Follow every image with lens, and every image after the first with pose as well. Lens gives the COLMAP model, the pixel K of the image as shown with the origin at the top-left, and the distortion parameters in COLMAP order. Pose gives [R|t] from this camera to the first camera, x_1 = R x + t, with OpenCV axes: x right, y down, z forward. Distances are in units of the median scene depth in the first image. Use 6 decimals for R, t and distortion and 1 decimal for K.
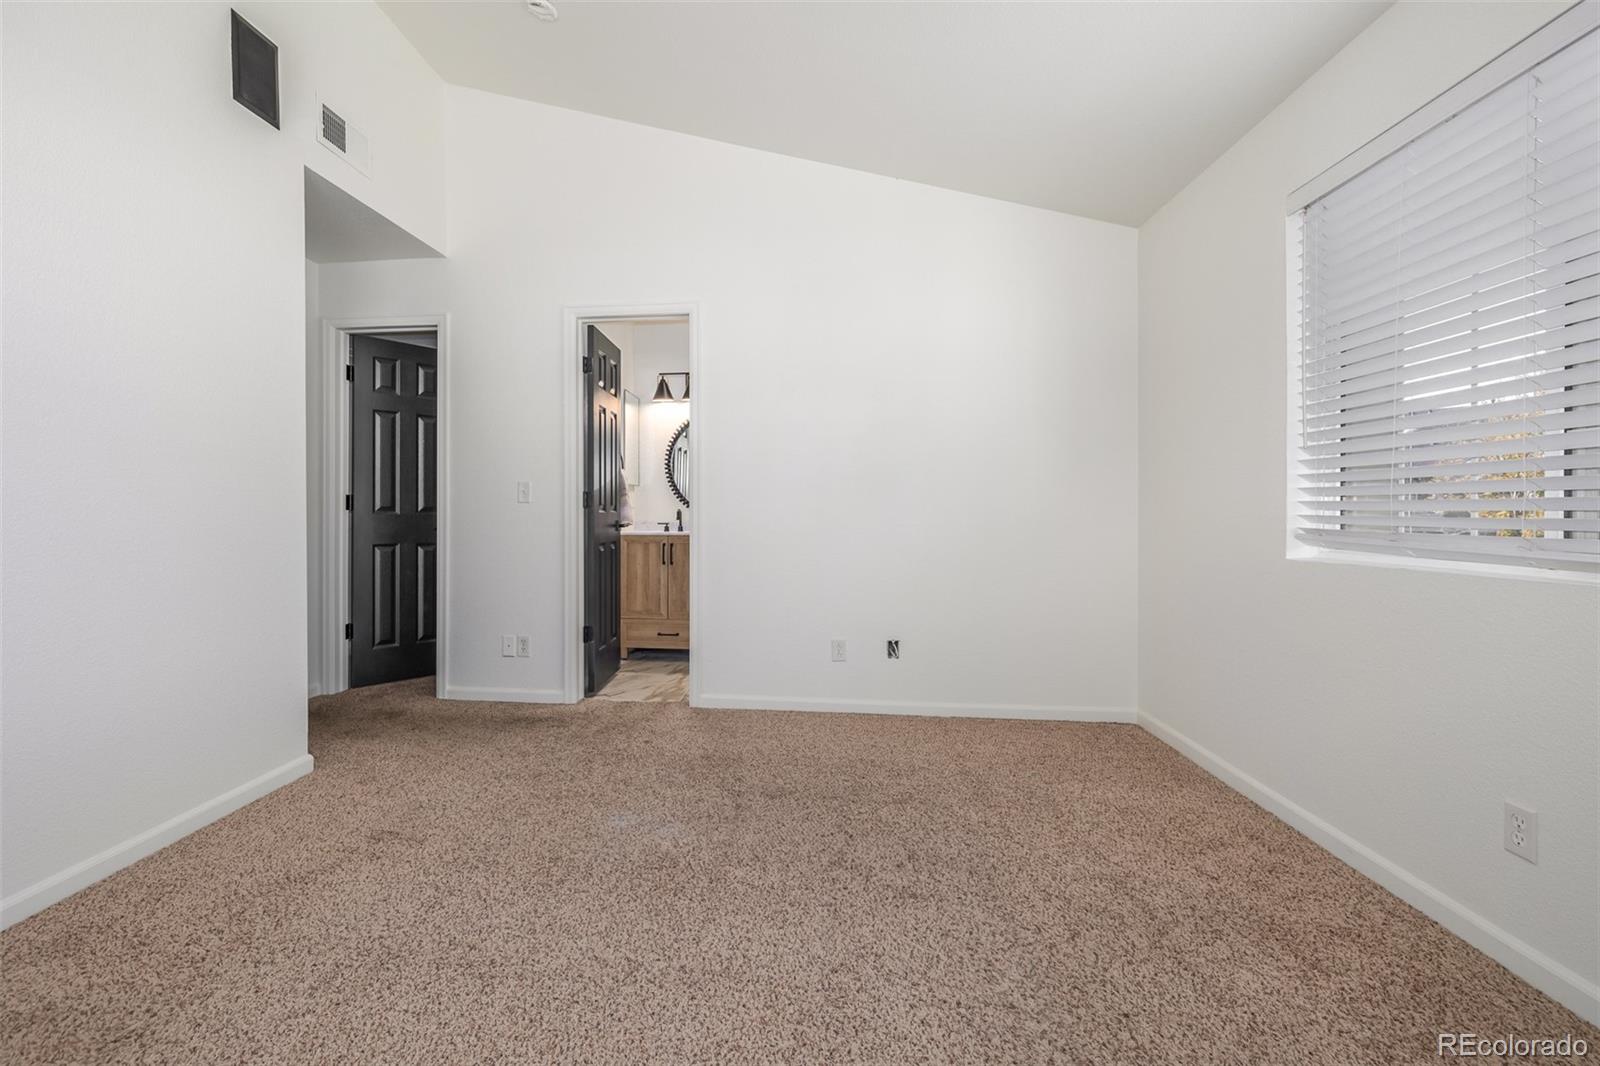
lens RADIAL K [[695.6, 0, 719.9], [0, 695.6, 514.3], [0, 0, 1]] dist [-0.000675, 0.000129]
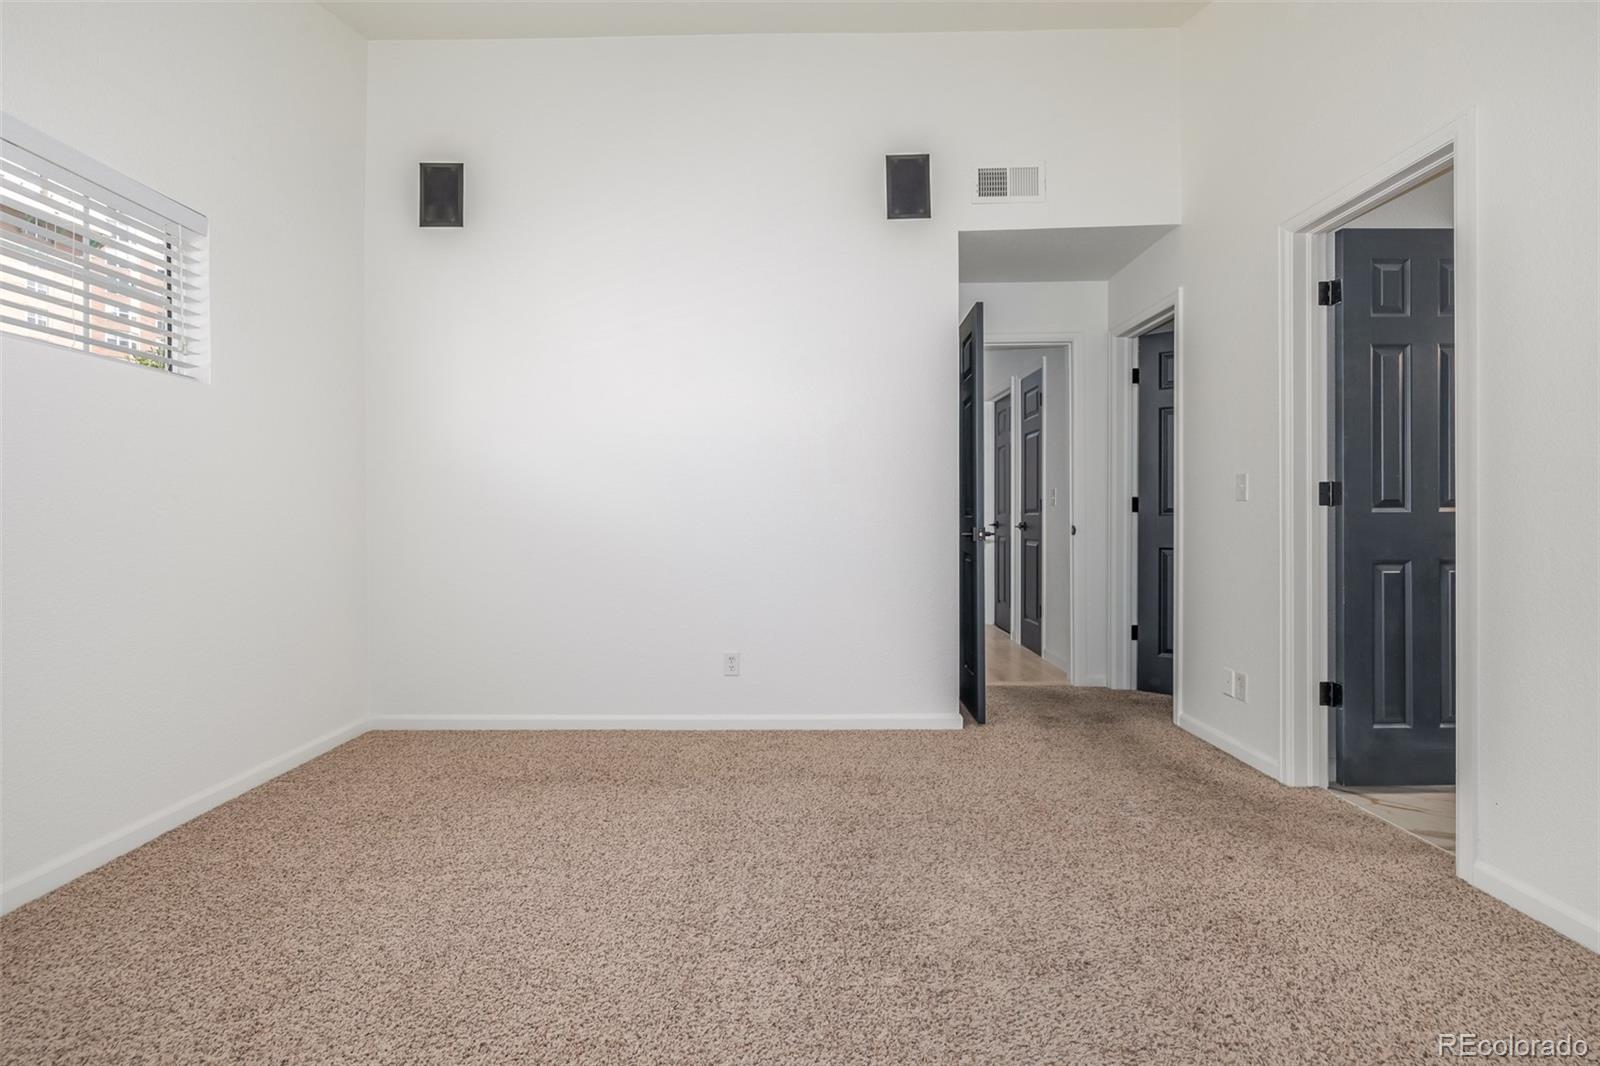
lens RADIAL K [[668.8, 0, 798.4], [0, 668.8, 516.3], [0, 0, 1]] dist [0.000804, 0.000182]
pose [[0.128896, -0.003273, -0.991653, 0.474761], [0.004144, 0.999988, -0.002762, 0.000746], [0.991649, -0.003753, 0.128908, 0.507447]]
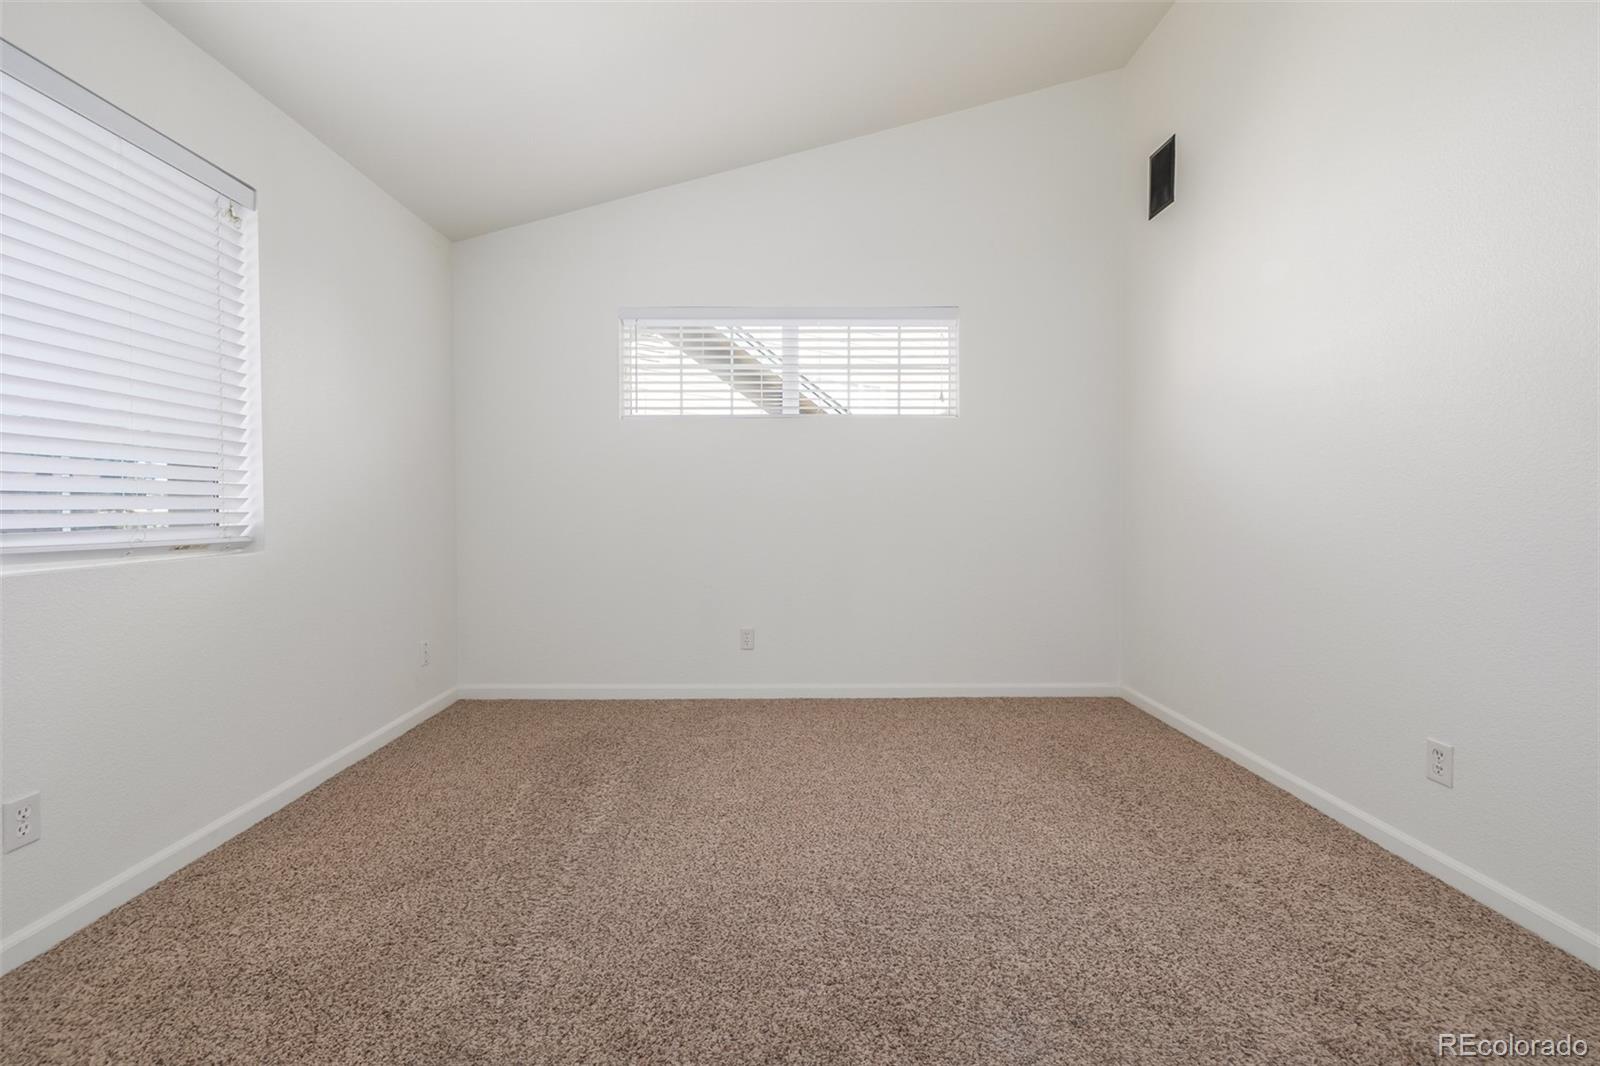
lens RADIAL K [[678.9, 0, 790.4], [0, 678.9, 515.6], [0, 0, 1]] dist [-0.000690, 0.000581]
pose [[-0.989534, 0.003588, -0.144254, 0.087945], [0.001305, 0.999872, 0.015922, -0.004278], [0.144293, 0.015567, -0.989413, 1.054722]]
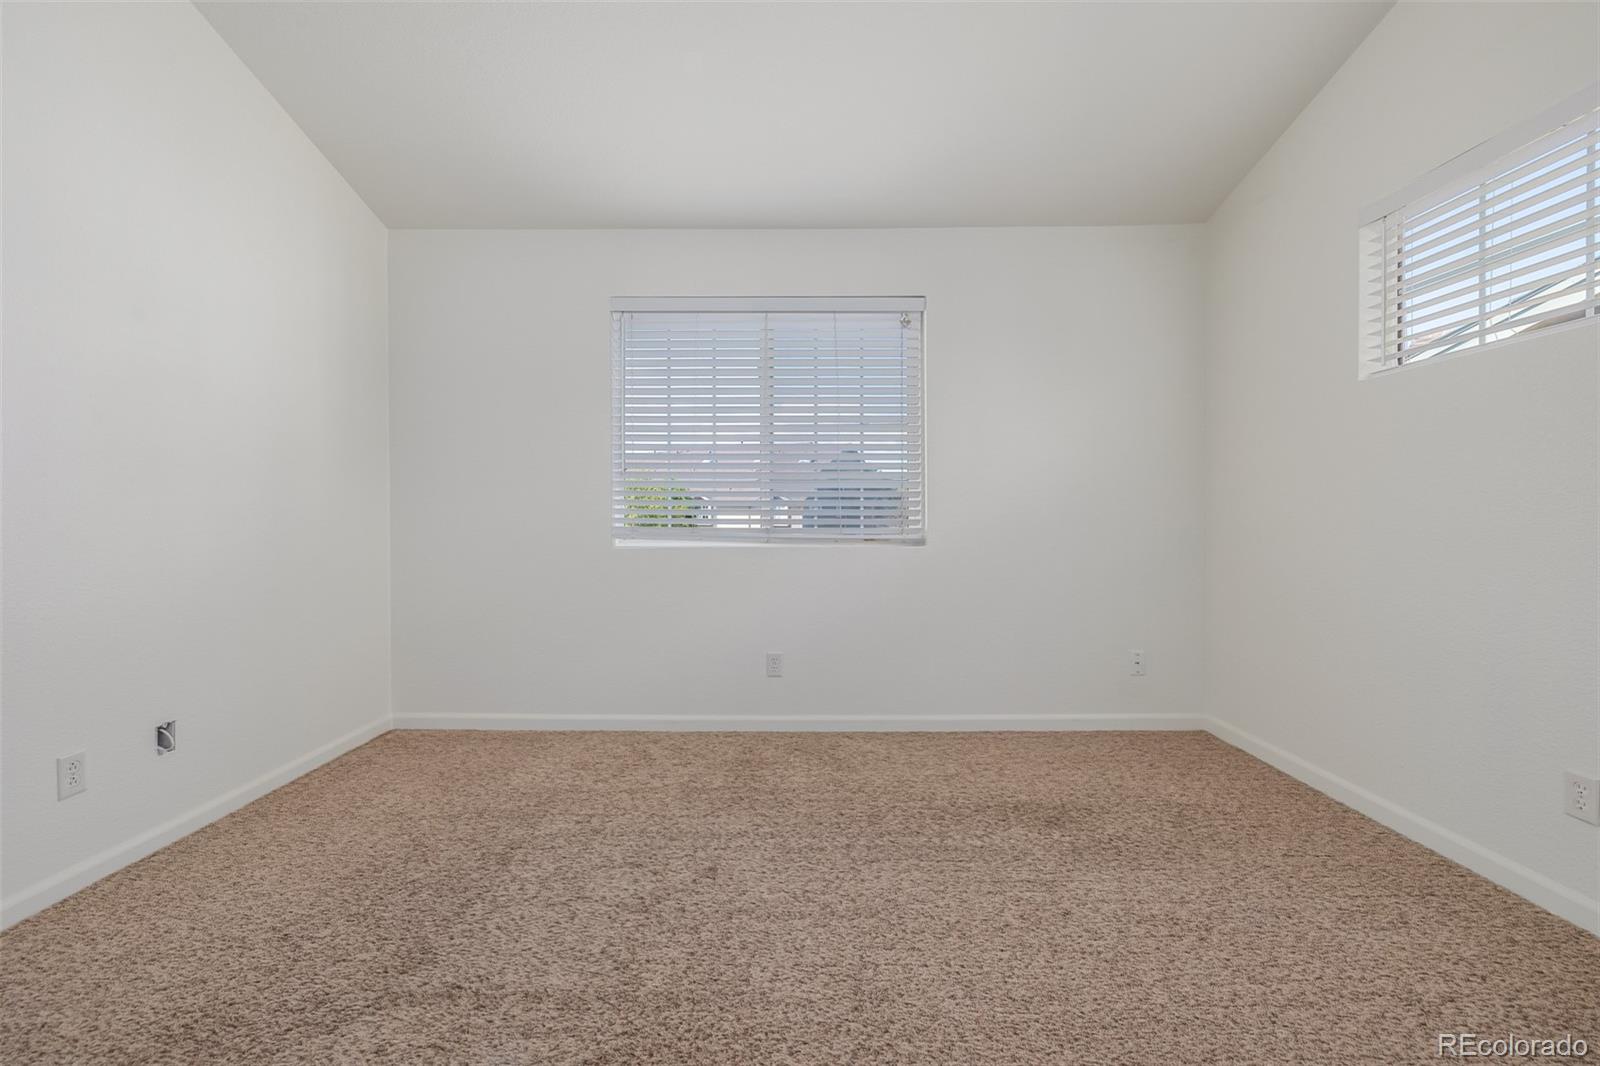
lens RADIAL K [[680.1, 0, 788.3], [0, 680.1, 518.5], [0, 0, 1]] dist [0.000639, 0.000310]
pose [[-0.118854, 0.000688, 0.992912, -0.463504], [0.001333, 0.999999, -0.000534, 0.002340], [-0.992911, 0.001260, -0.118855, 0.593708]]
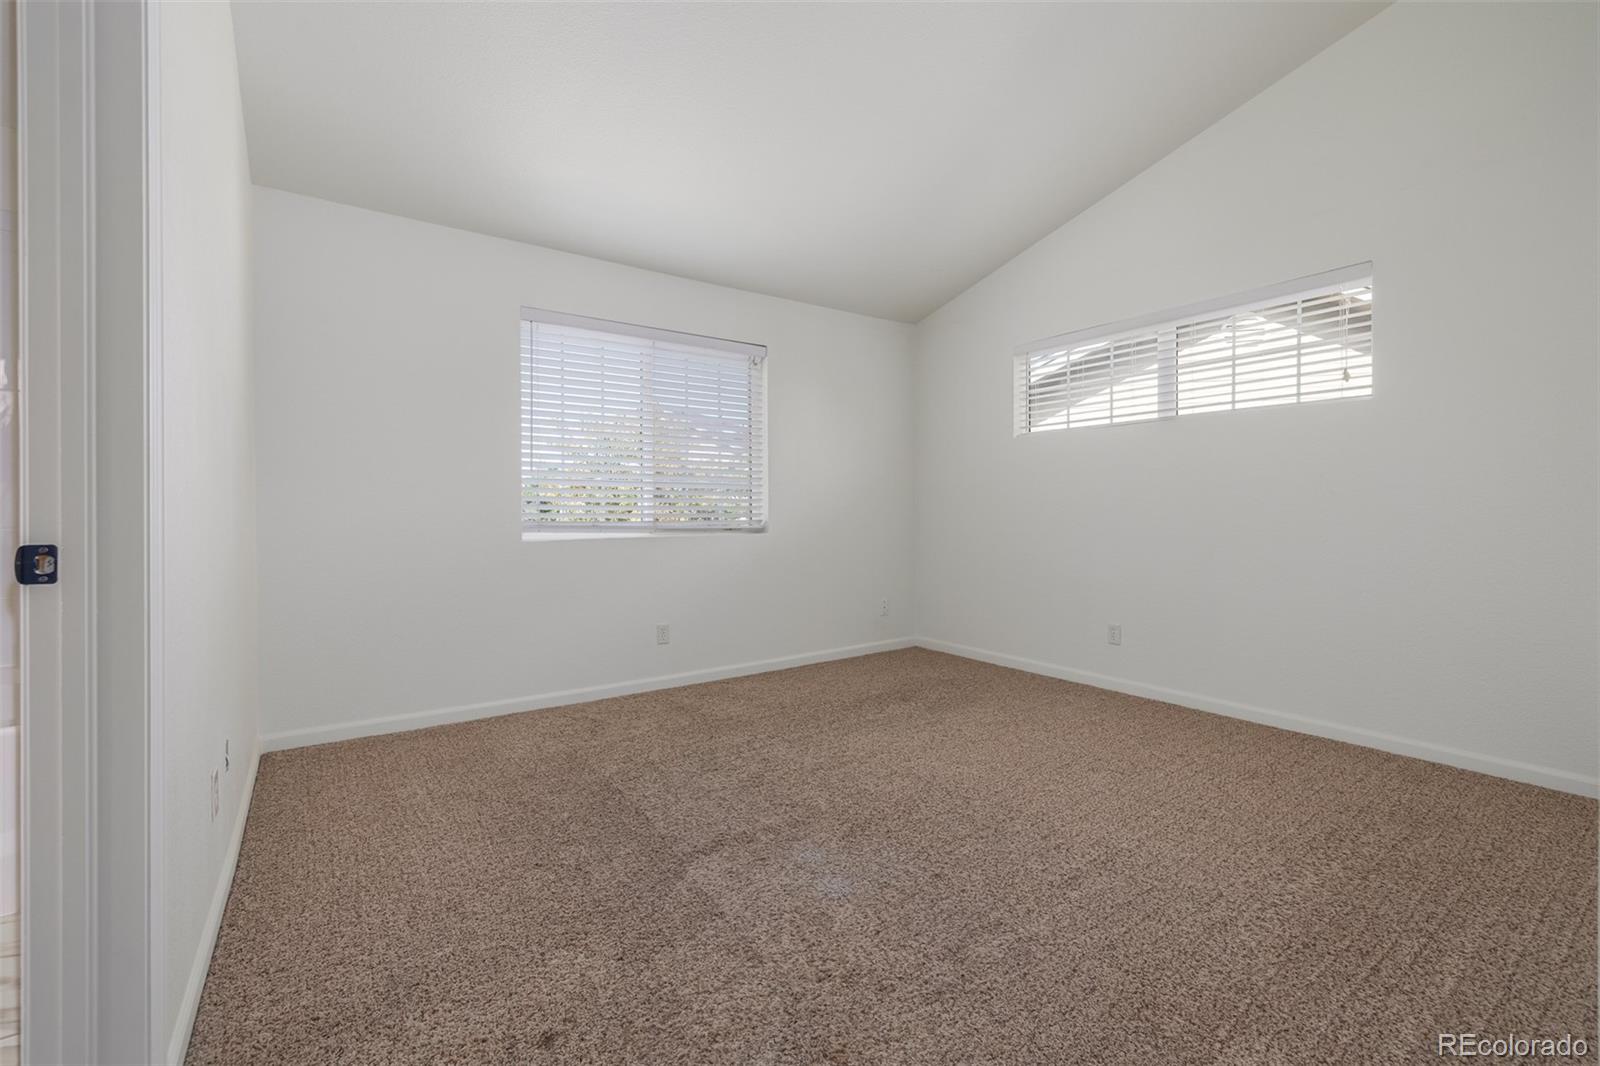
lens RADIAL K [[678.9, 0, 790.4], [0, 678.9, 515.6], [0, 0, 1]] dist [-0.000690, 0.000581]
pose [[-0.675102, -0.001910, 0.737722, -0.511120], [0.003101, 0.999980, 0.005427, 0.000760], [-0.737718, 0.005952, -0.675083, 1.160870]]
